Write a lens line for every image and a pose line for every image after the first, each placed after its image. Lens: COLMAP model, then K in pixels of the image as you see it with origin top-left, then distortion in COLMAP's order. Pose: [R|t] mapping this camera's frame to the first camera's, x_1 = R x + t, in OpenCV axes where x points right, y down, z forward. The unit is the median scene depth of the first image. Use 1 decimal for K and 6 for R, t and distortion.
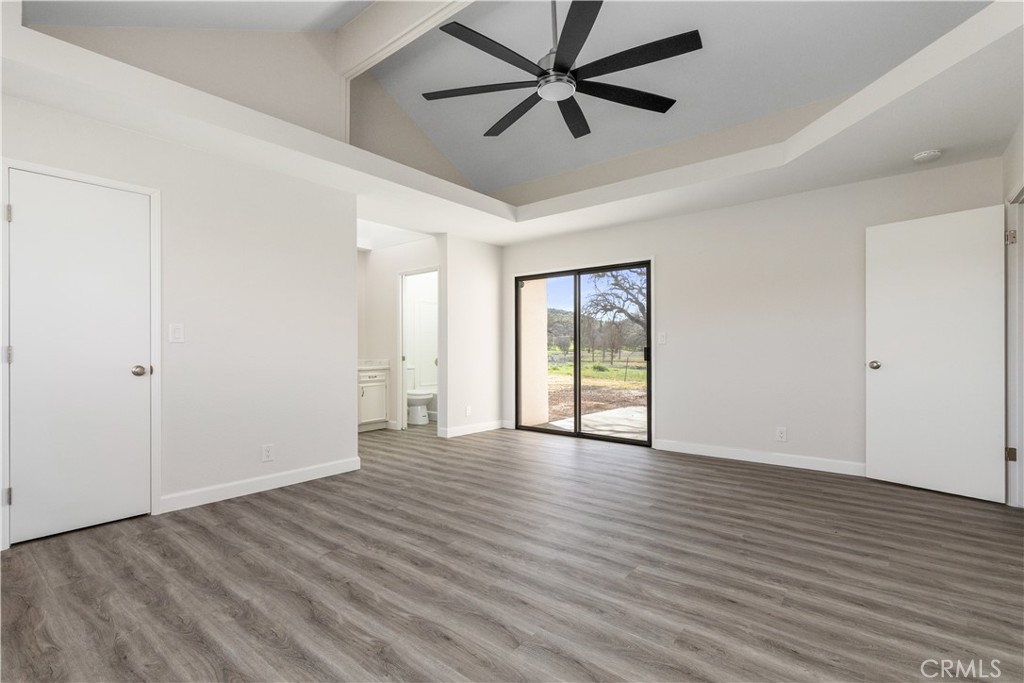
lens RADIAL K [[482.2, 0, 501.3], [0, 482.2, 344.8], [0, 0, 1]] dist [0.007177, 0.001546]
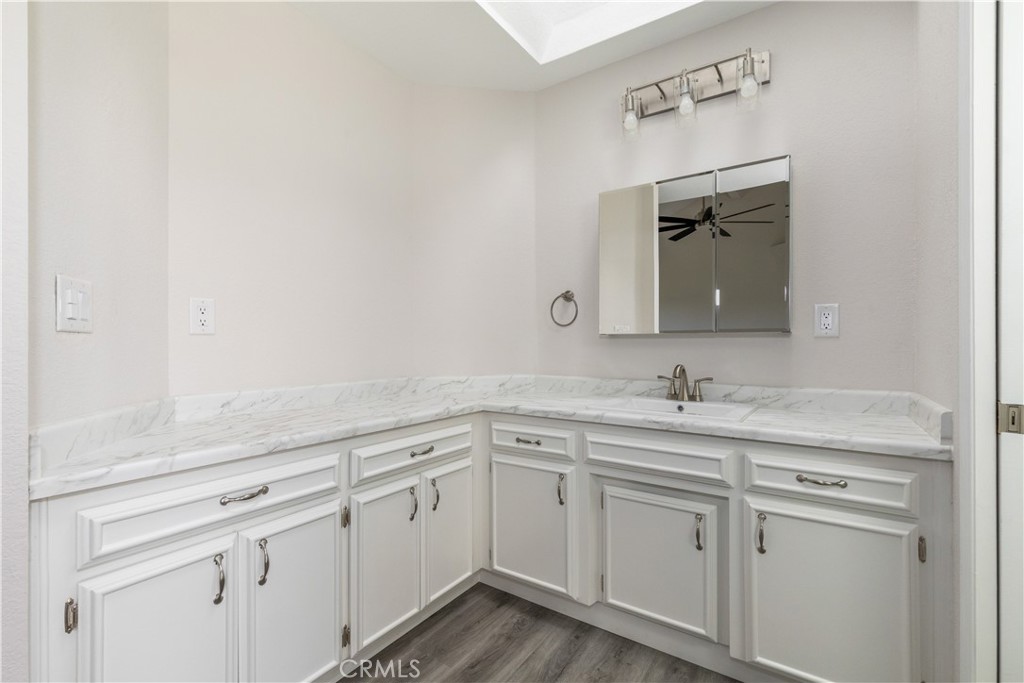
lens RADIAL K [[482.2, 0, 512.2], [0, 482.2, 340.3], [0, 0, 1]] dist [0.007177, 0.001546]
pose [[0.098122, -0.005337, -0.995160, -0.132673], [0.008650, 0.999952, -0.004509, 0.006724], [0.995137, -0.008165, 0.098163, 1.732291]]
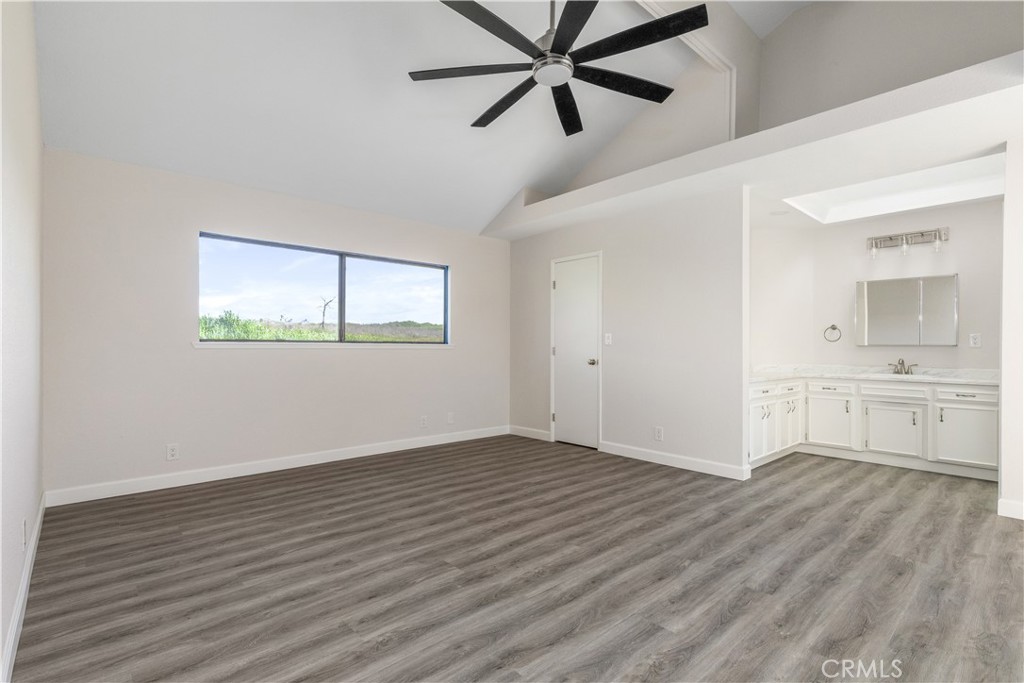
lens RADIAL K [[482.2, 0, 505.6], [0, 482.2, 346.5], [0, 0, 1]] dist [0.007177, 0.001546]
pose [[-0.154709, -0.000095, -0.987960, 0.998048], [-0.000692, 1.000000, 0.000012, -0.000843], [0.987960, 0.000685, -0.154709, 0.993675]]
